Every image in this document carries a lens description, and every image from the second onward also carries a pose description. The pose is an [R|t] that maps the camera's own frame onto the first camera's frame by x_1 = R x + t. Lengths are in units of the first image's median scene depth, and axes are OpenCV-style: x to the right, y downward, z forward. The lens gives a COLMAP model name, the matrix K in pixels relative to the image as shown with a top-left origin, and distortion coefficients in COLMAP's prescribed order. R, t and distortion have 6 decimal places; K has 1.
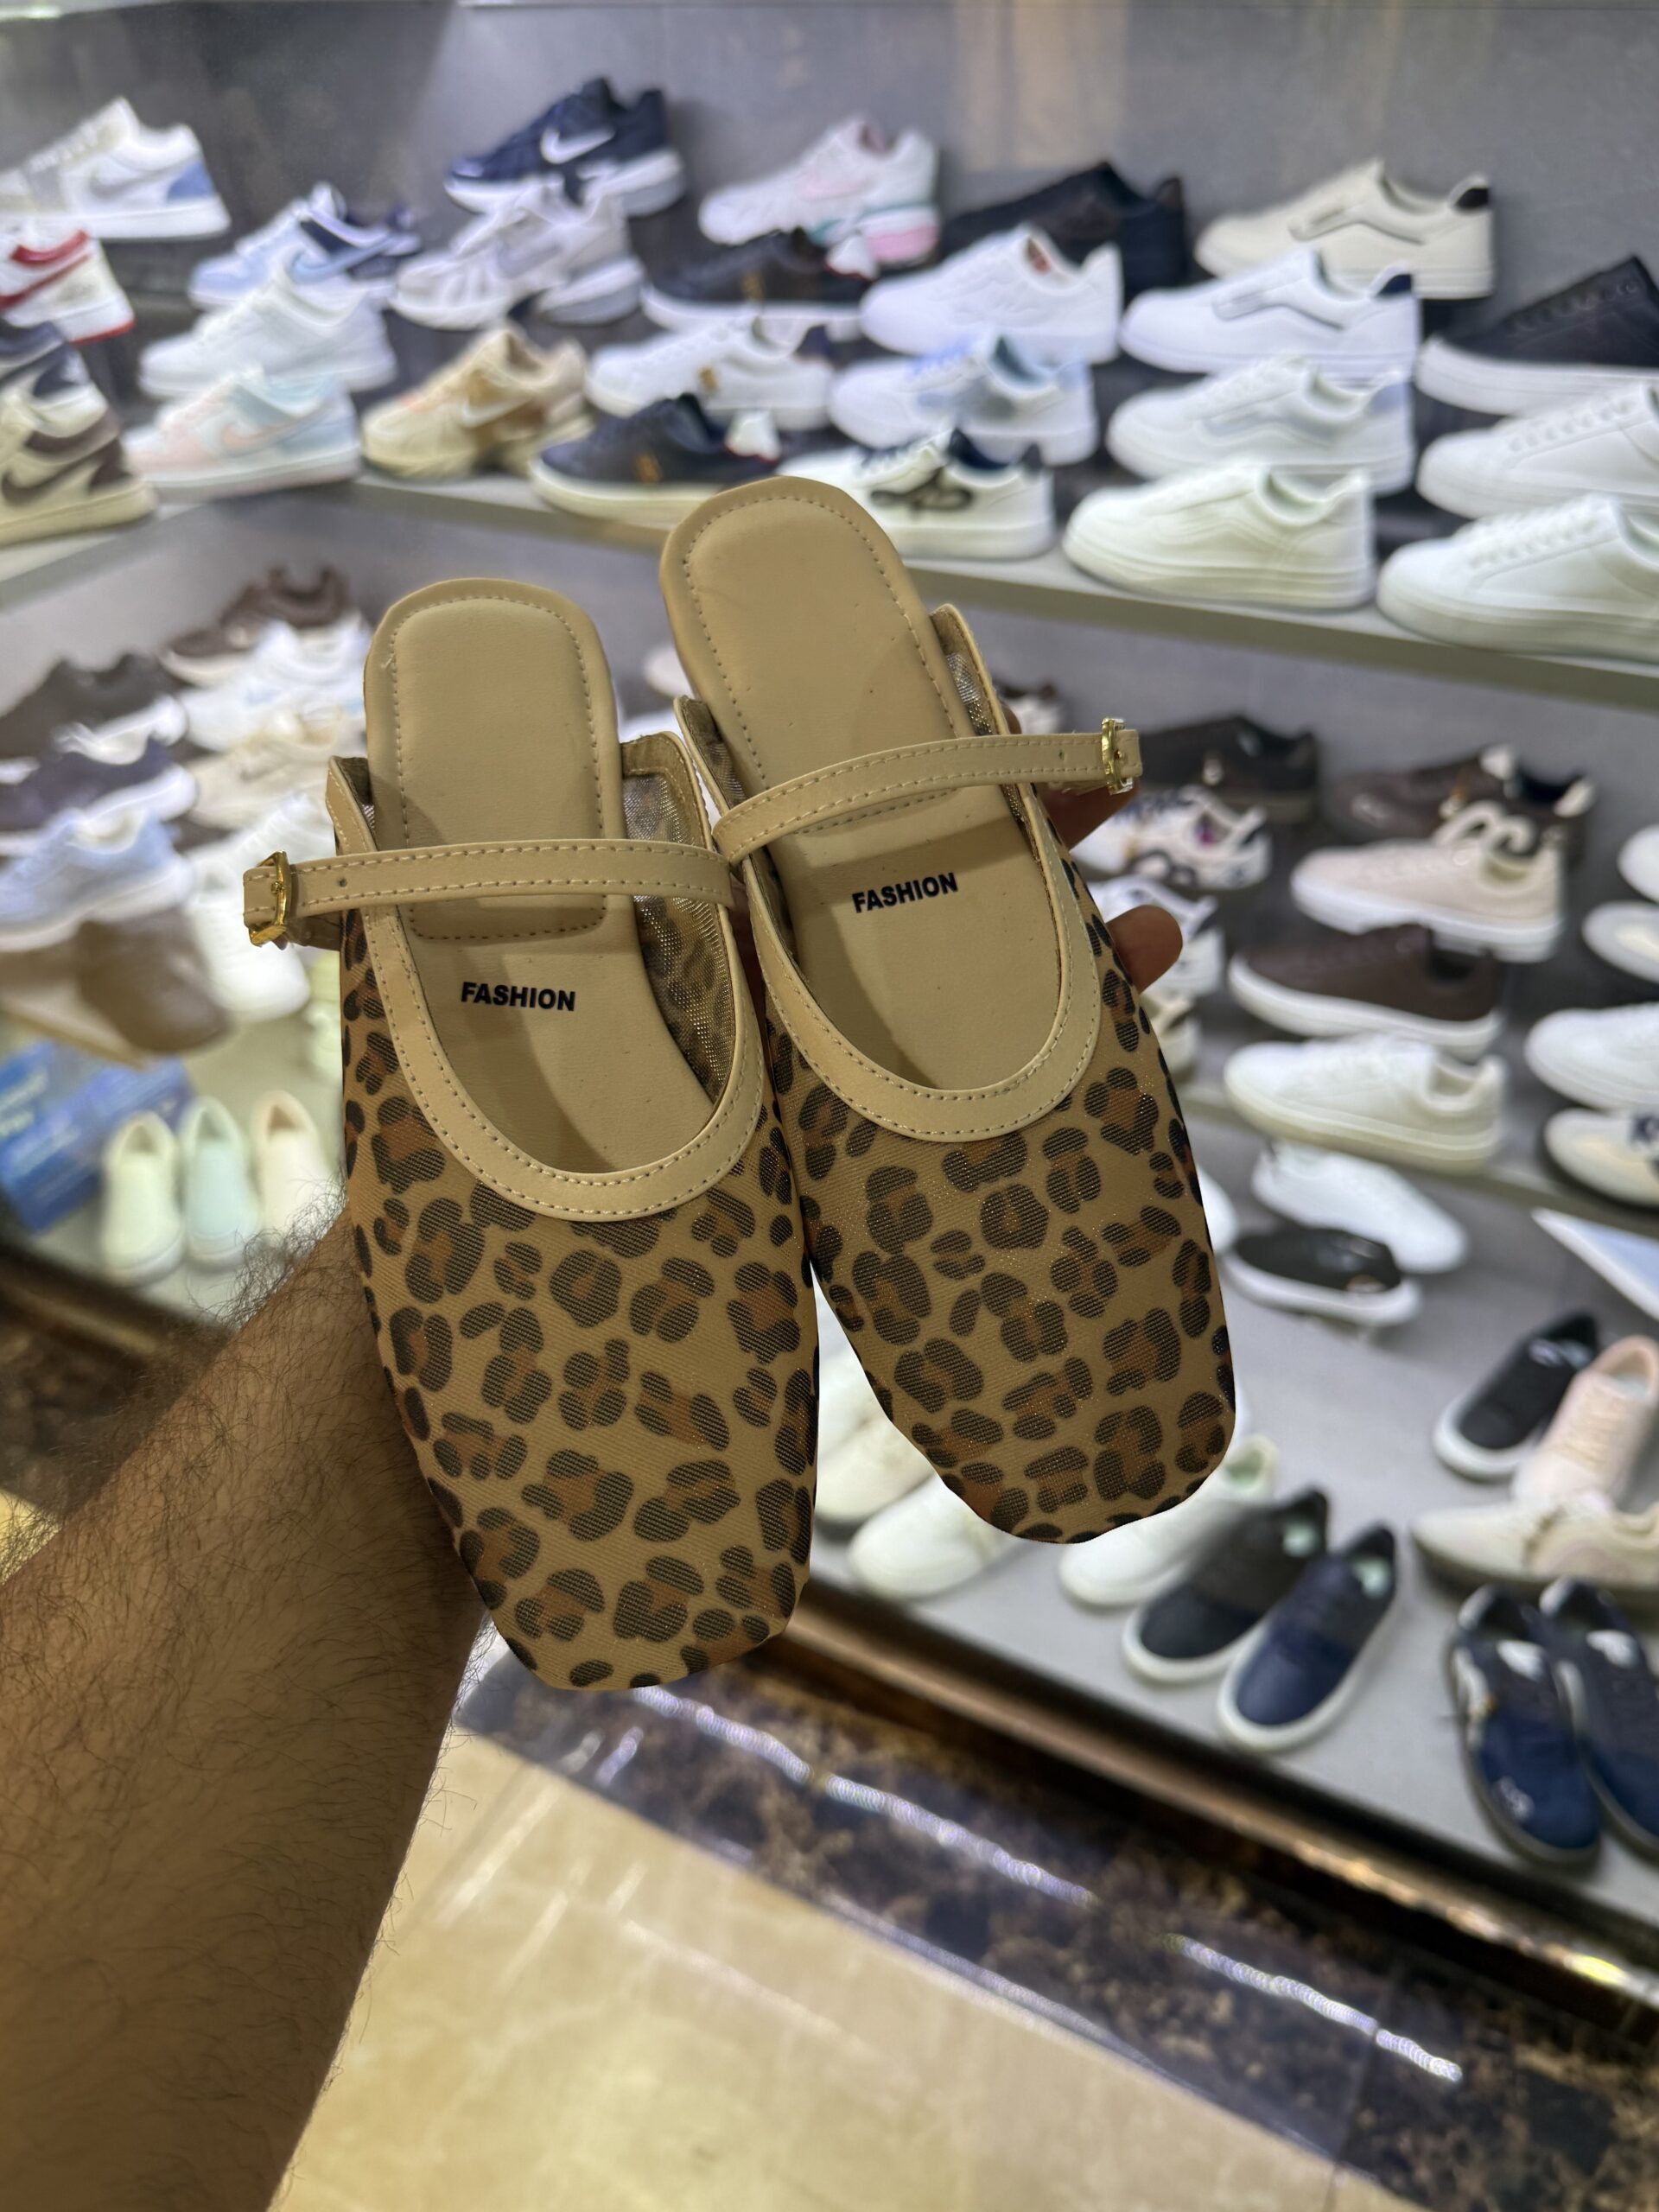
lens RADIAL K [[1793.9, 0, 824.7], [0, 1793.9, 1114.7], [0, 0, 1]] dist [-0.042982, -0.000431]
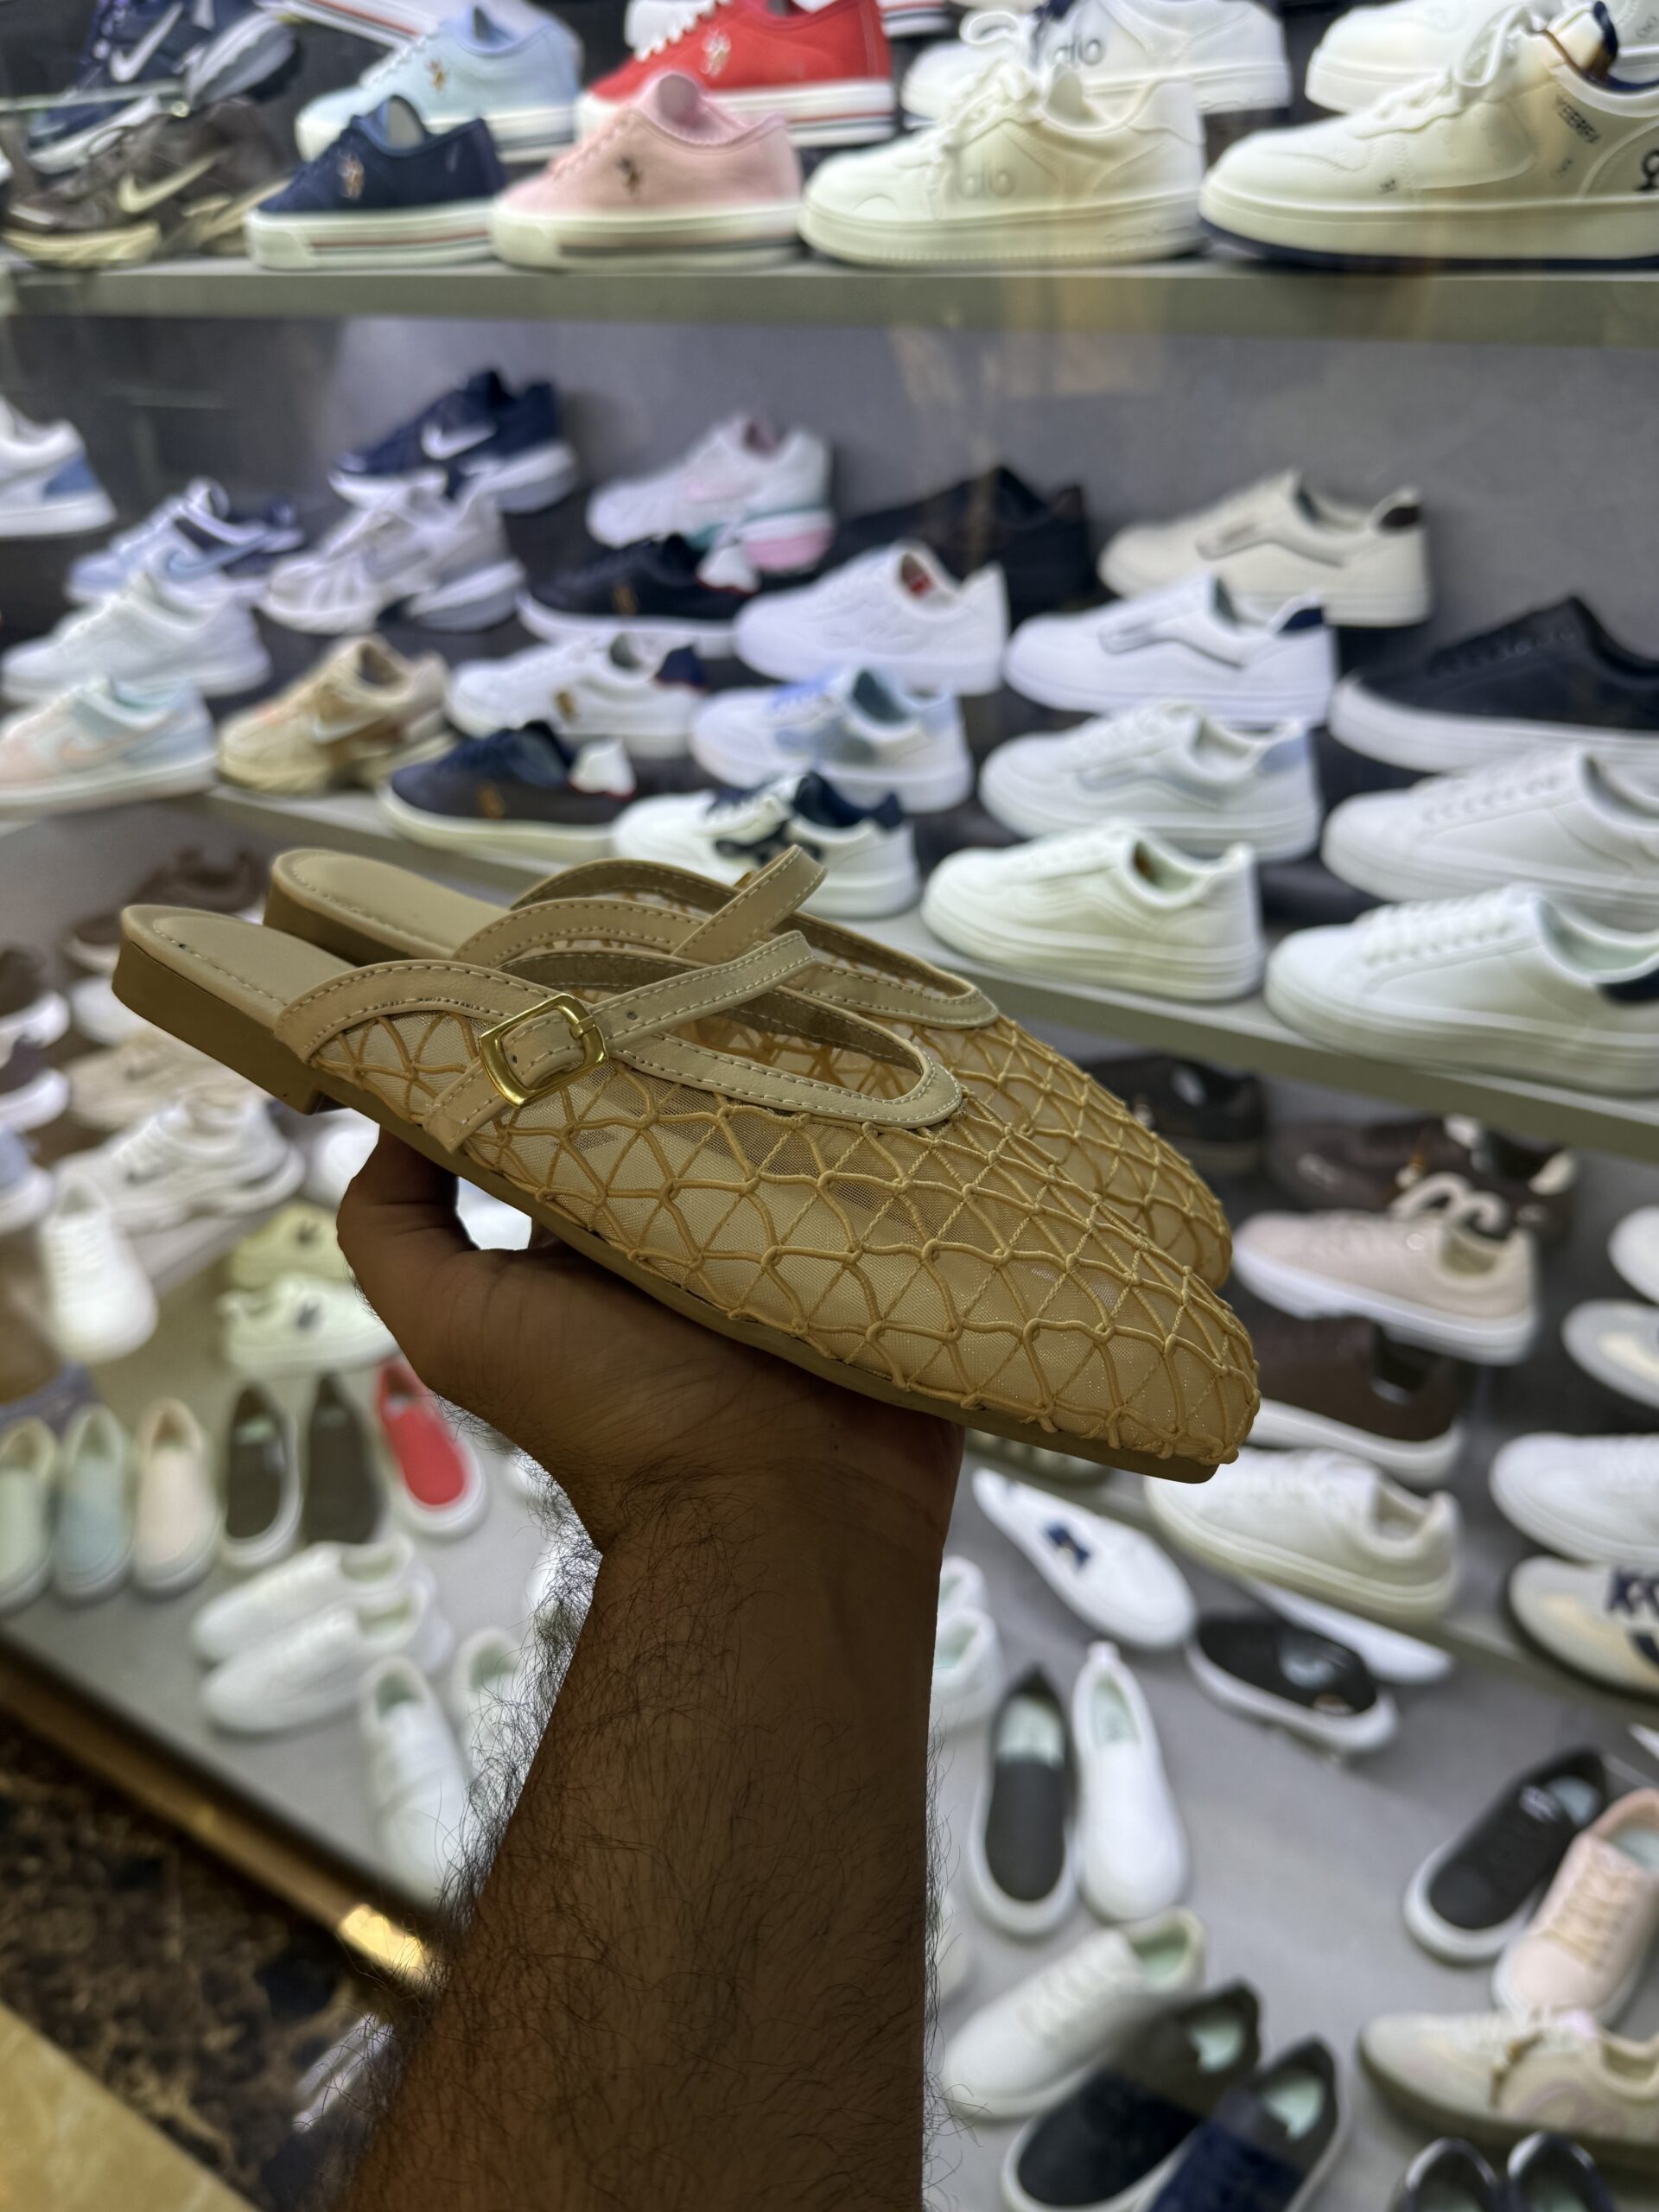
lens RADIAL K [[1793.9, 0, 823.0], [0, 1793.9, 1083.6], [0, 0, 1]] dist [-0.042982, -0.000431]
pose [[0.997263, 0.018141, -0.071678, 0.131912], [-0.025203, 0.994779, -0.098887, -0.127768], [0.069509, 0.100423, 0.992514, 0.118640]]
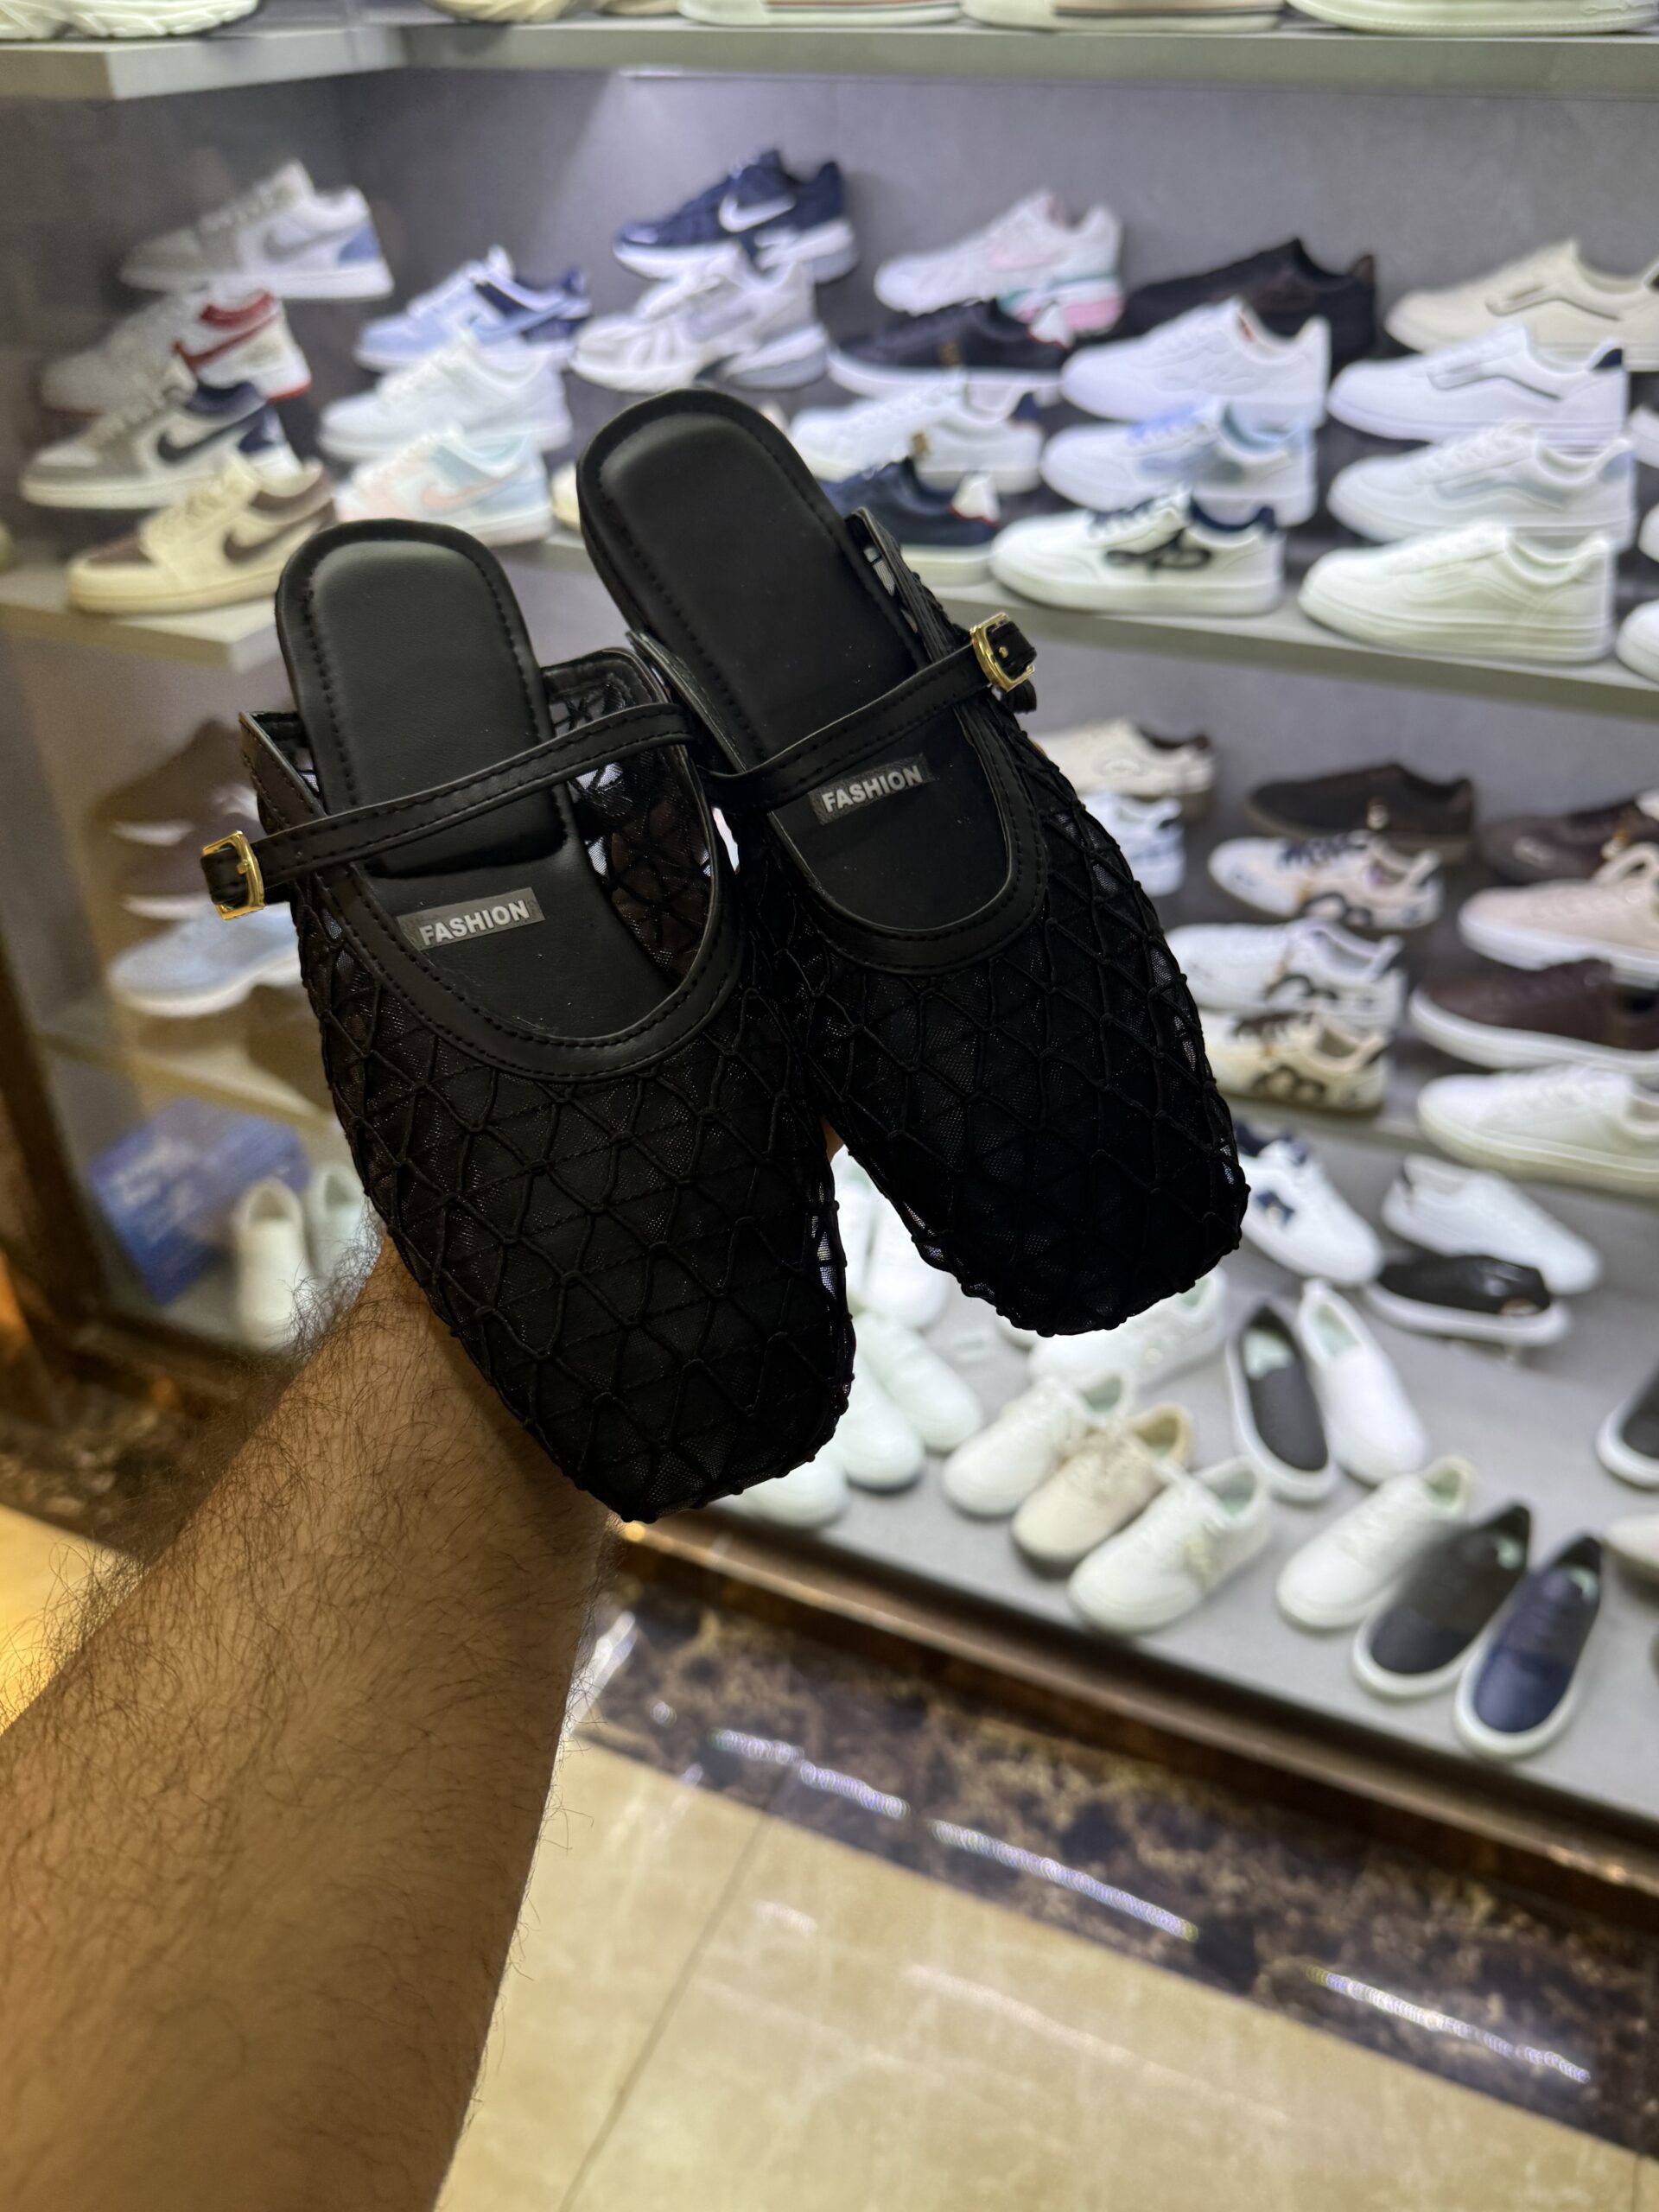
lens RADIAL K [[1793.9, 0, 823.0], [0, 1793.9, 1118.1], [0, 0, 1]] dist [-0.042982, -0.000431]
pose [[0.996704, -0.027055, 0.076475, -0.204119], [0.029190, 0.999211, -0.026938, 0.001623], [-0.075685, 0.029082, 0.996708, -0.007461]]
